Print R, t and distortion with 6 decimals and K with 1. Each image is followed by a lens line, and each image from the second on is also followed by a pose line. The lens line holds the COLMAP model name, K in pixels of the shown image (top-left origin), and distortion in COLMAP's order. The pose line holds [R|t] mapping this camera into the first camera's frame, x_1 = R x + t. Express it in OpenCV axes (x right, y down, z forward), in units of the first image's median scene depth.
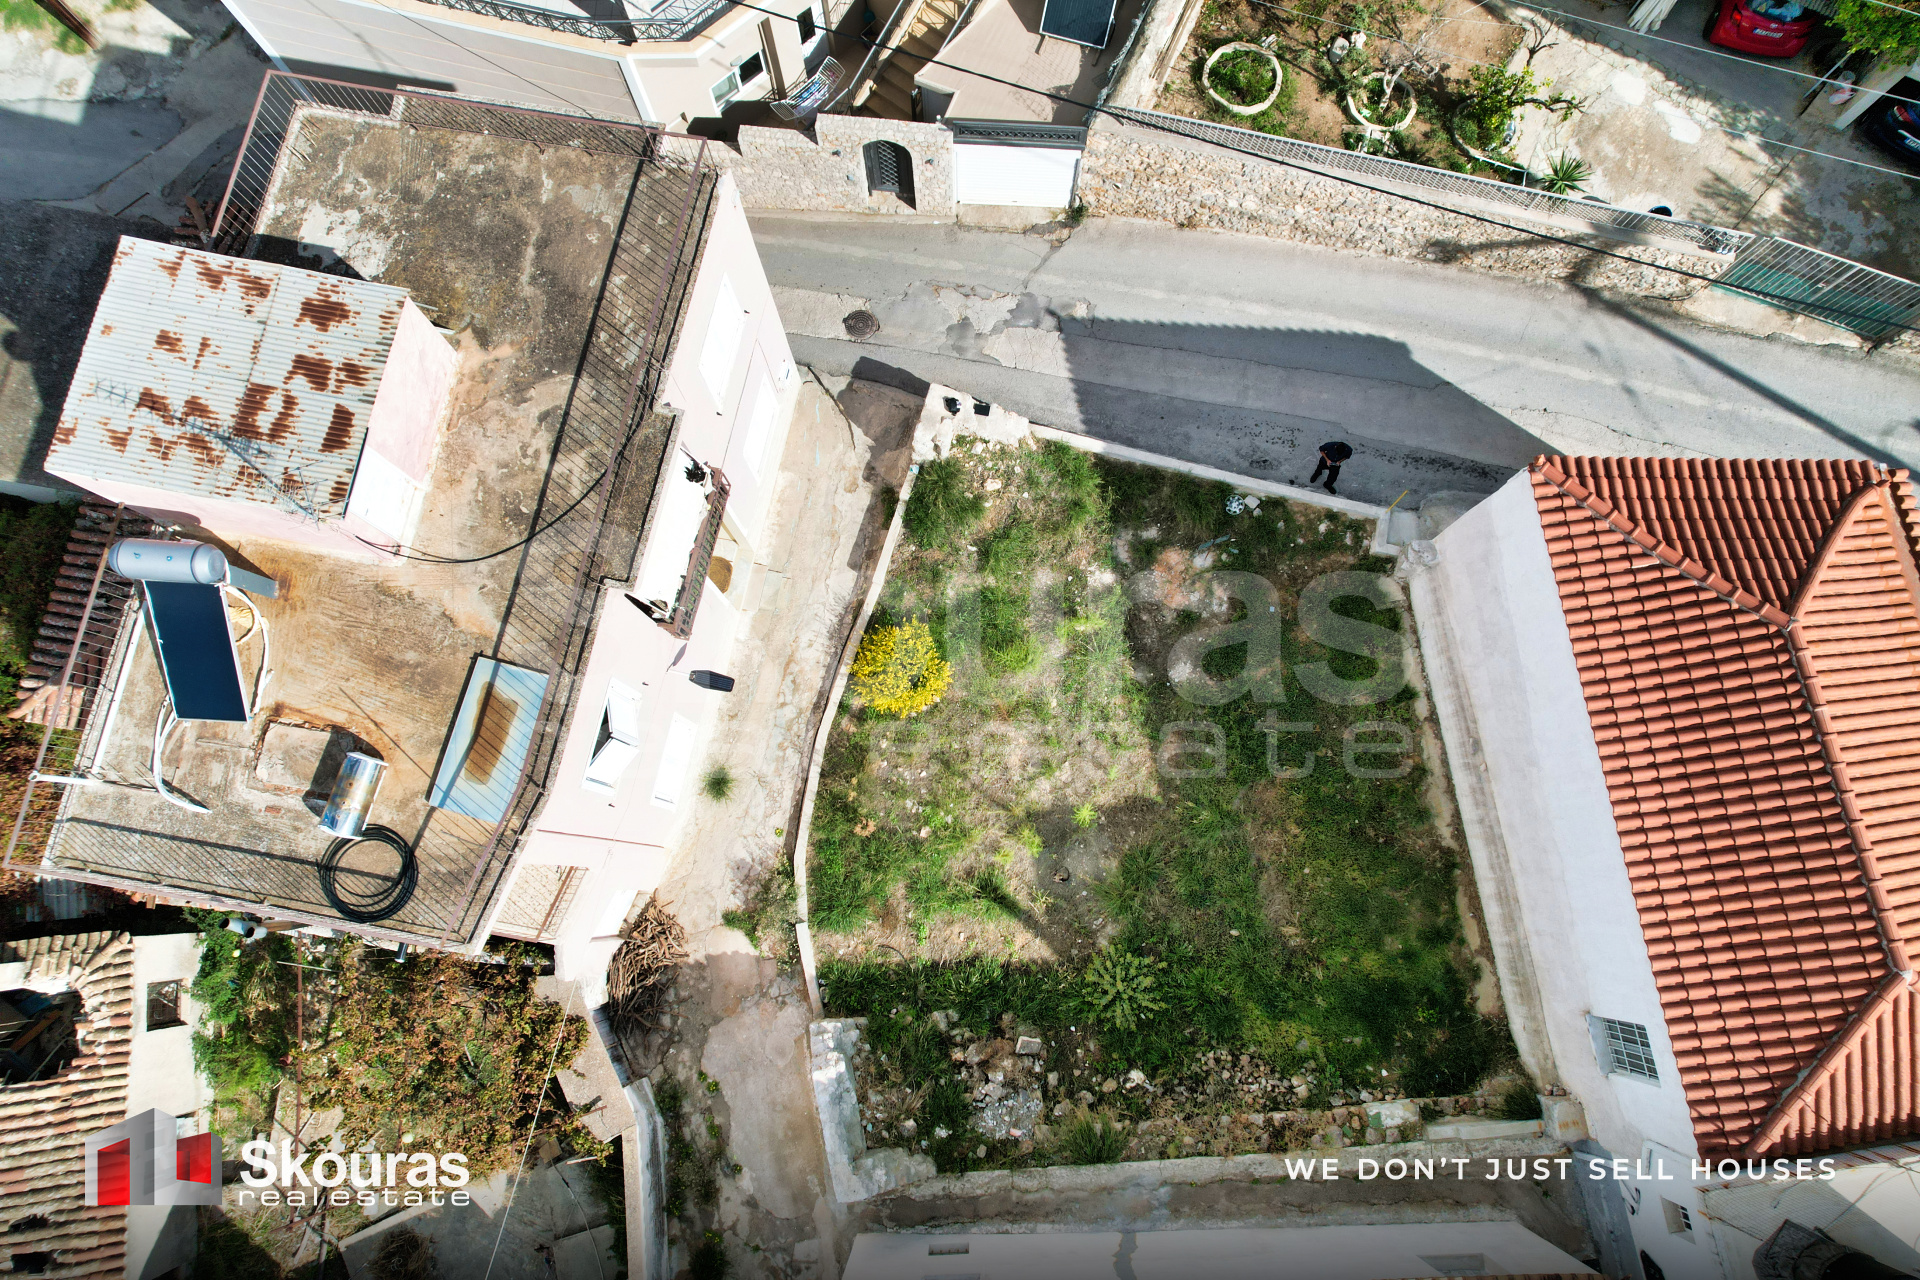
lens RADIAL K [[1239.0, 0, 967.8], [0, 1239.0, 639.0], [0, 0, 1]] dist [-0.080709, 0.079022]
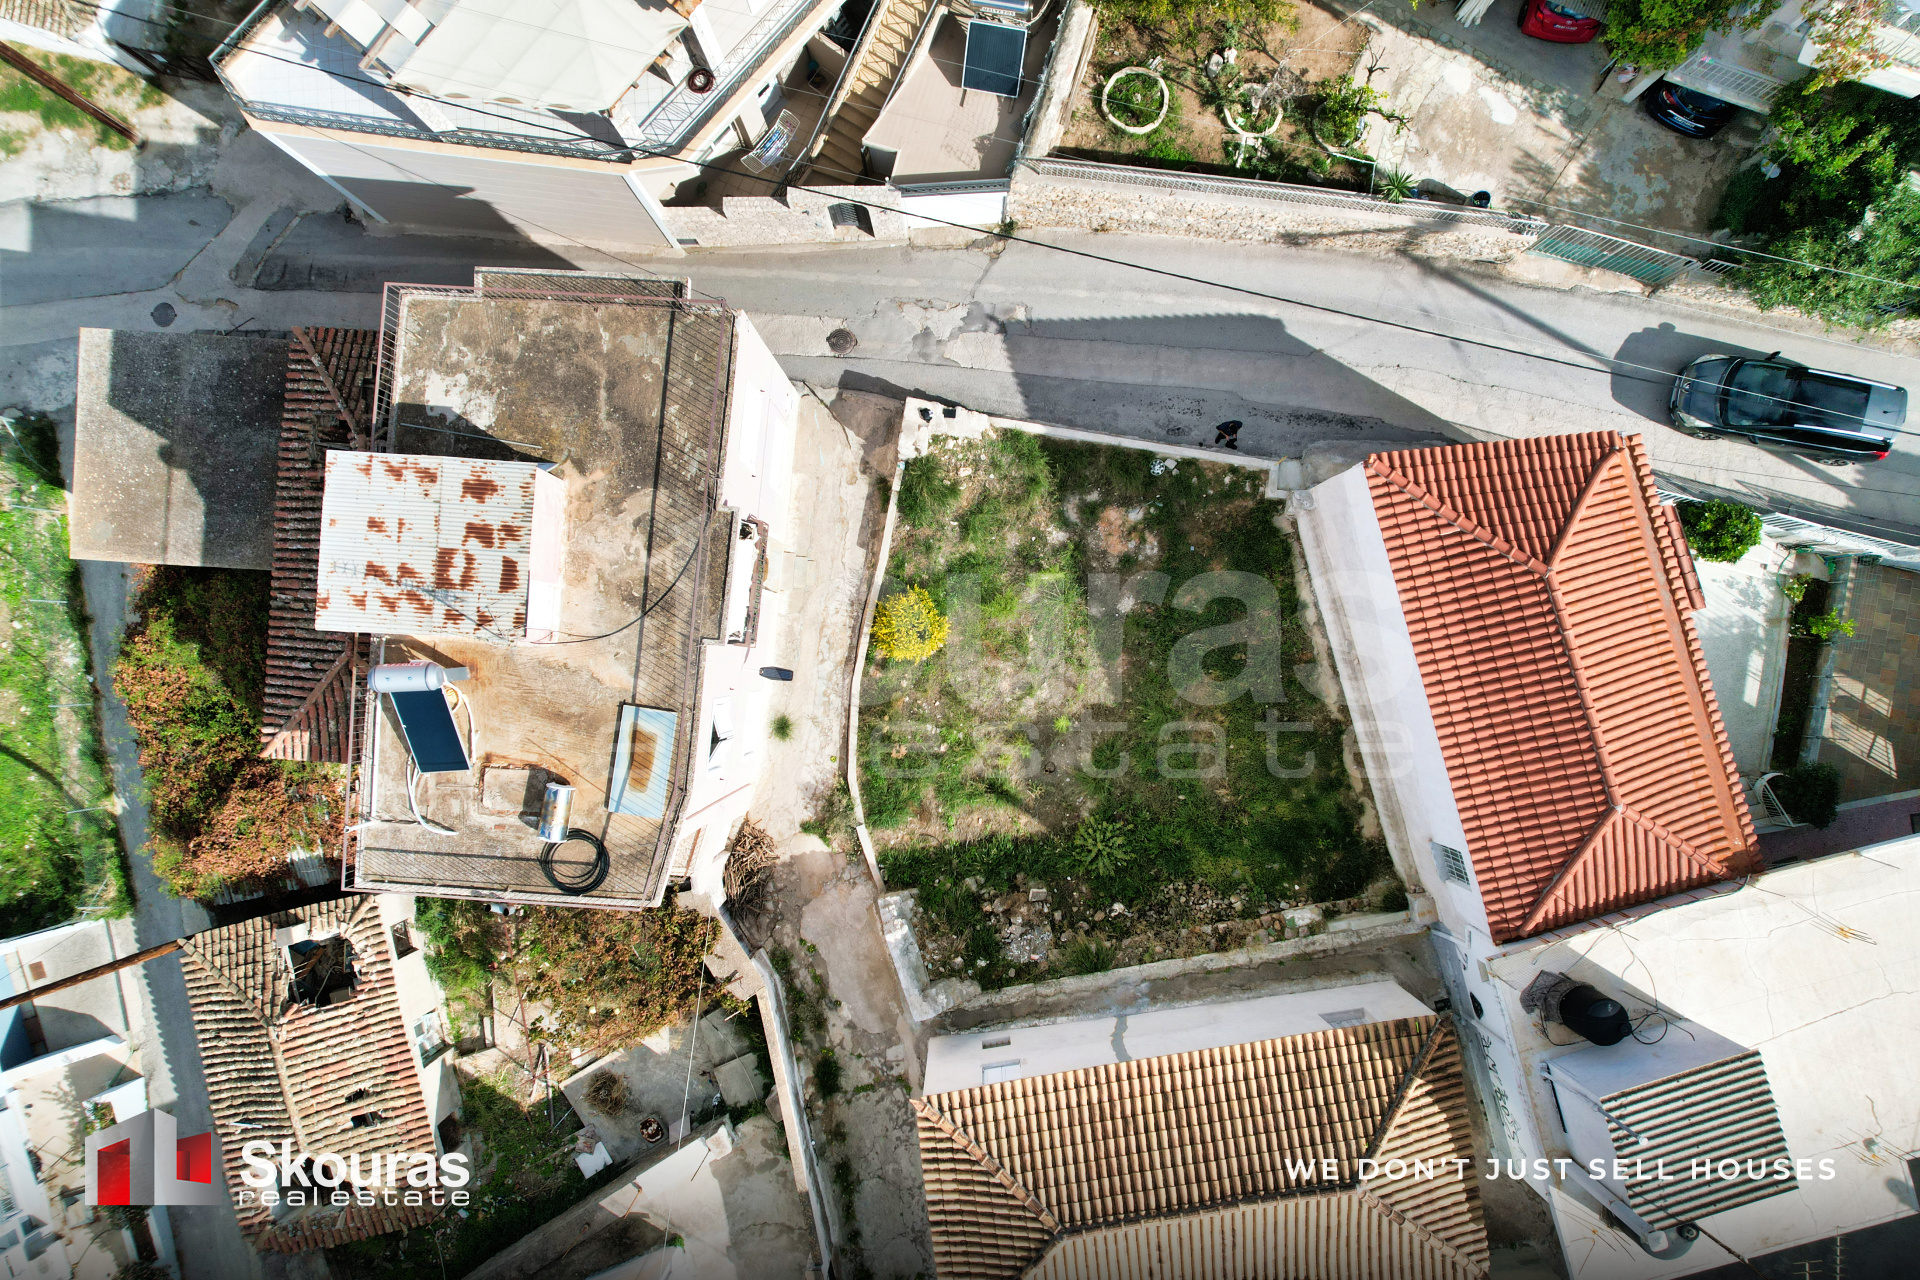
lens RADIAL K [[1233.4, 0, 968.2], [0, 1233.4, 642.6], [0, 0, 1]] dist [-0.070637, 0.062058]
pose [[0.993586, -0.113076, 0.000705, 0.003332], [0.110989, 0.976402, 0.185259, -0.209781], [-0.021637, -0.183993, 0.982689, -0.296760]]
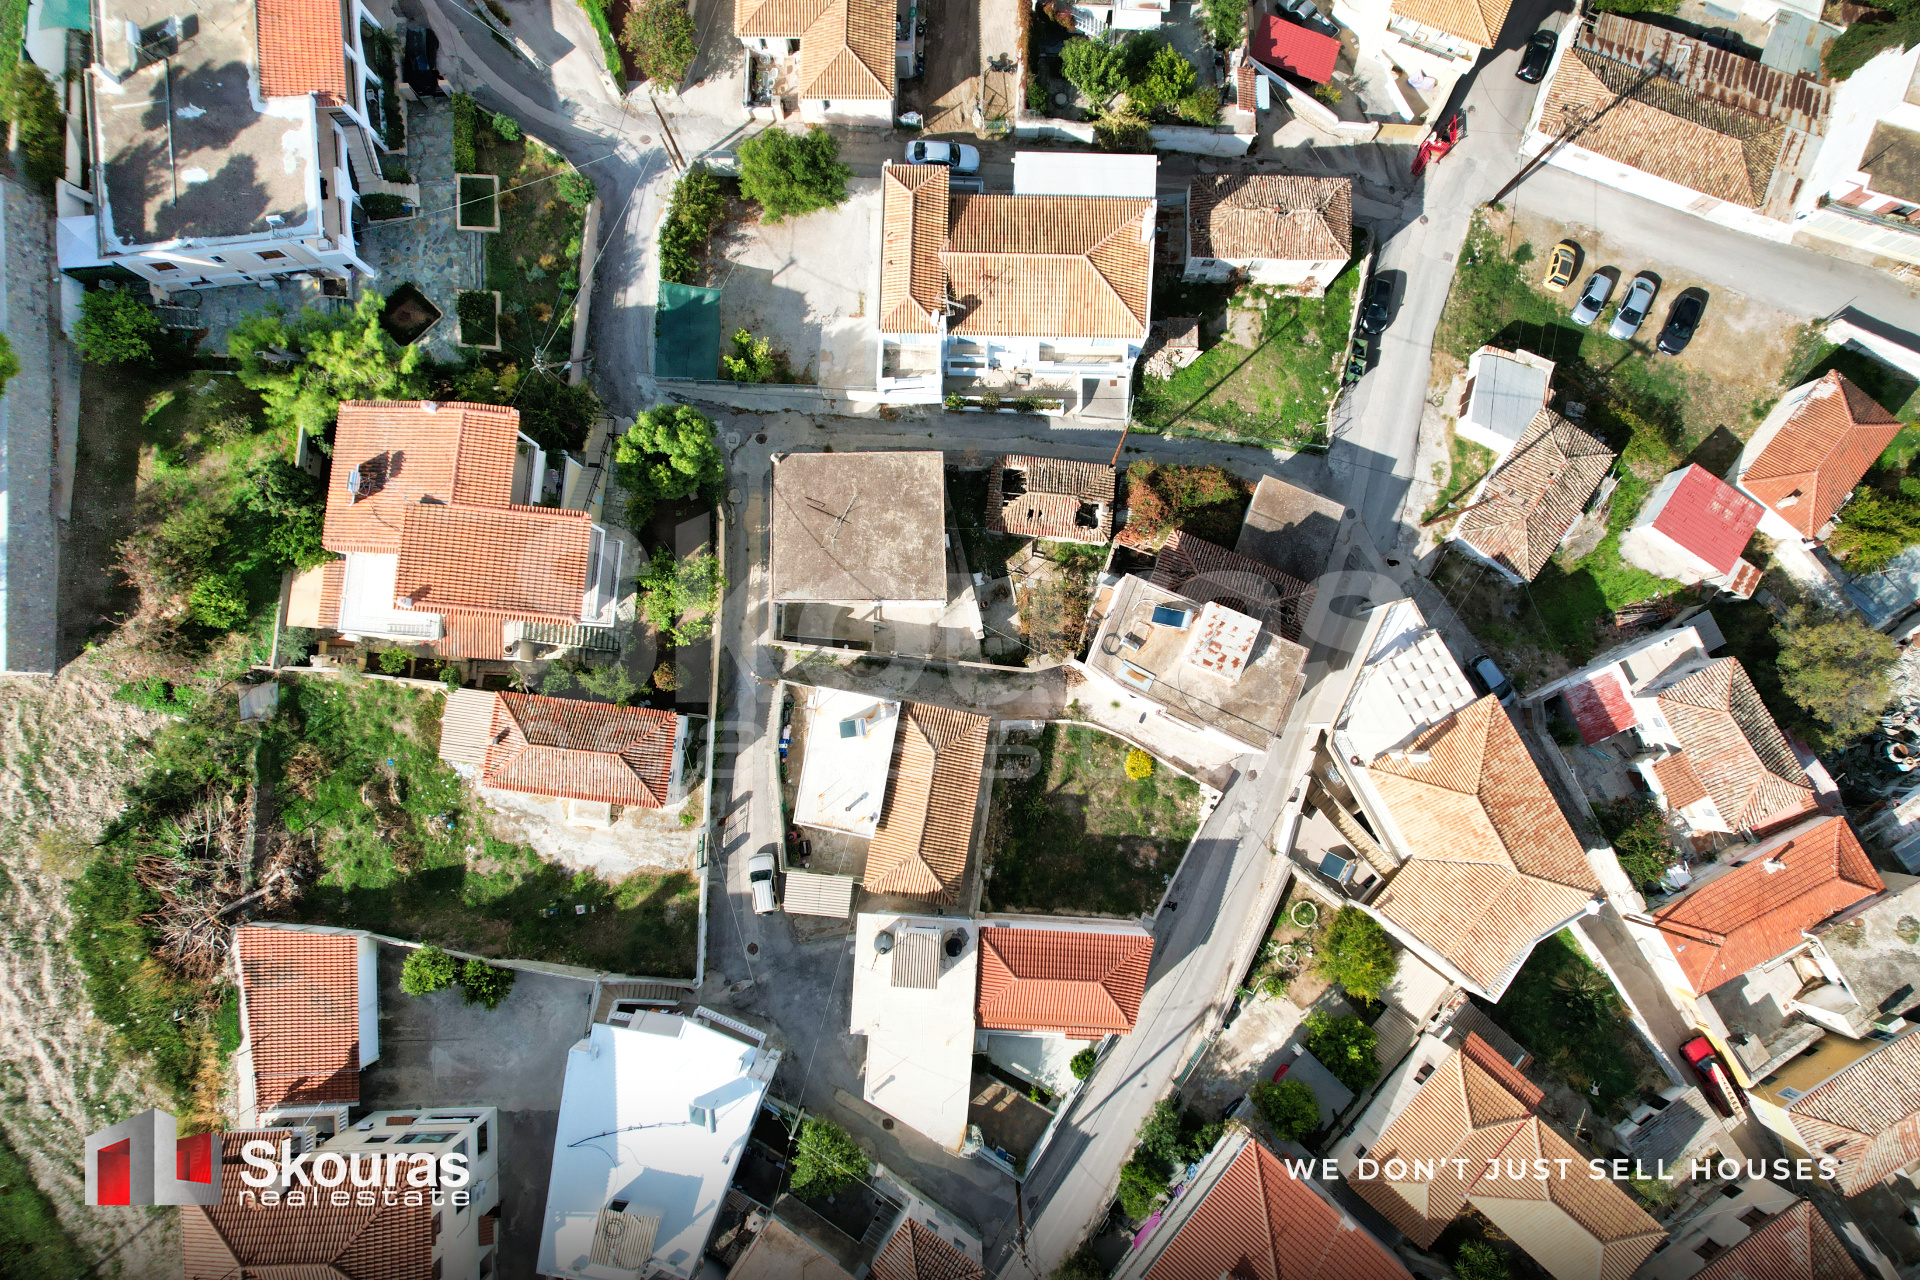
lens RADIAL K [[1234.8, 0, 975.5], [0, 1234.8, 648.8], [0, 0, 1]] dist [-0.072956, 0.074462]
pose [[-0.214509, 0.974451, -0.066572, -0.050522], [-0.958240, -0.196764, 0.207509, -0.200012], [0.189109, 0.108304, 0.975965, -2.592214]]
